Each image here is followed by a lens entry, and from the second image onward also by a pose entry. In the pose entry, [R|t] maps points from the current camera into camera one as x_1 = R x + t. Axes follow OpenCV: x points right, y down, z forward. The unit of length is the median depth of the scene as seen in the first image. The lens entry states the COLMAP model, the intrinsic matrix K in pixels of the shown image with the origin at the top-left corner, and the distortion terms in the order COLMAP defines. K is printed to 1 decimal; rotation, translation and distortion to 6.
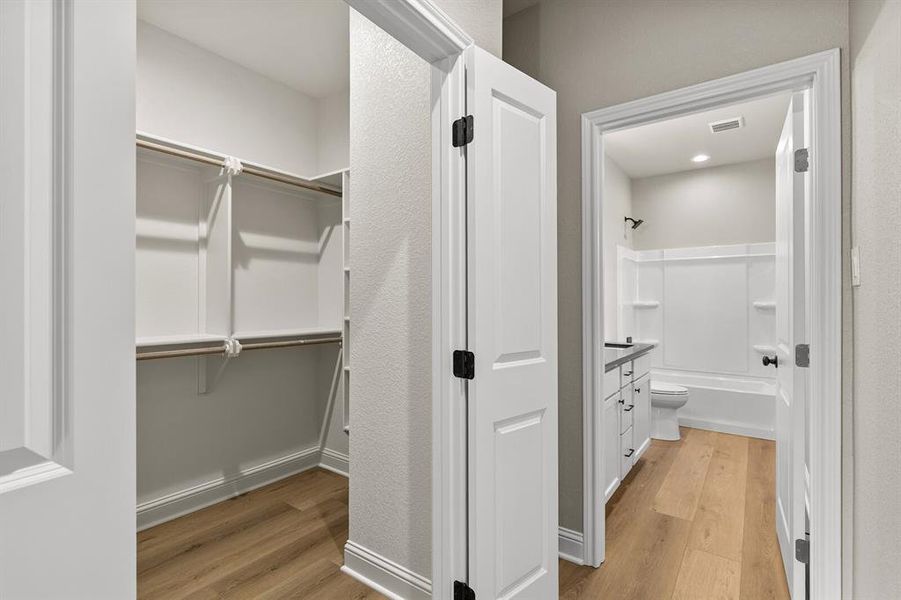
lens RADIAL K [[415.5, 0, 454.5], [0, 415.5, 299.5], [0, 0, 1]] dist [-0.004940, -0.001085]
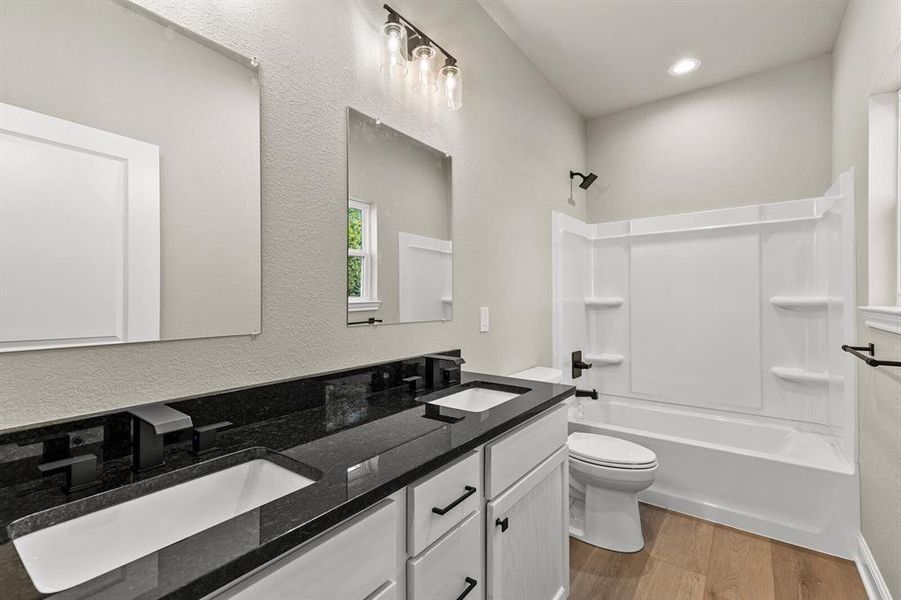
lens RADIAL K [[415.5, 0, 432.7], [0, 415.5, 298.4], [0, 0, 1]] dist [-0.004940, -0.001085]
pose [[0.999530, -0.006602, -0.029946, 0.276360], [0.006619, 0.999978, 0.000491, 0.004845], [0.029942, -0.000689, 0.999551, 0.431863]]
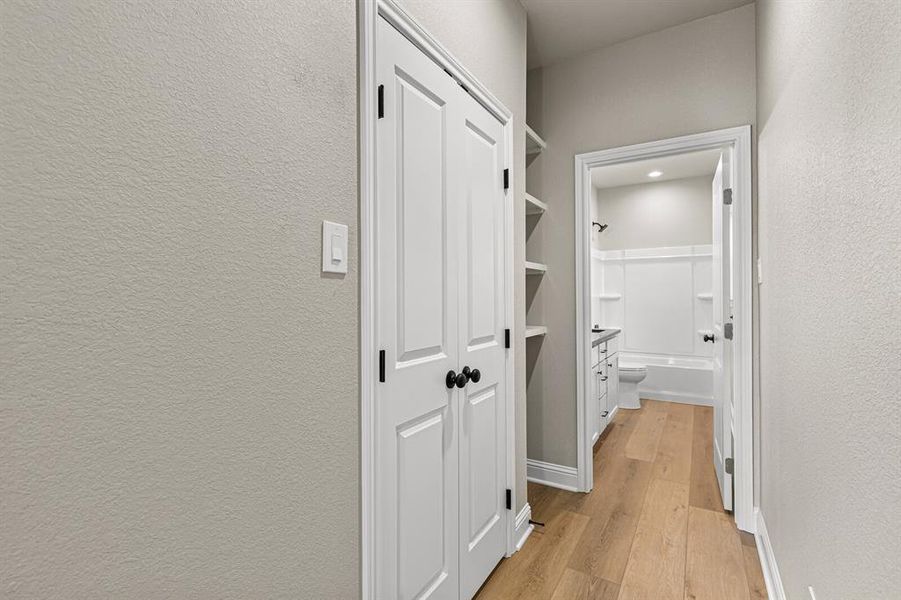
lens RADIAL K [[415.5, 0, 451.0], [0, 415.5, 293.5], [0, 0, 1]] dist [-0.004940, -0.001085]
pose [[0.996138, -0.005411, 0.087639, -0.112923], [0.005312, 0.999985, 0.001368, -0.002017], [-0.087645, -0.000898, 0.996151, -0.159537]]
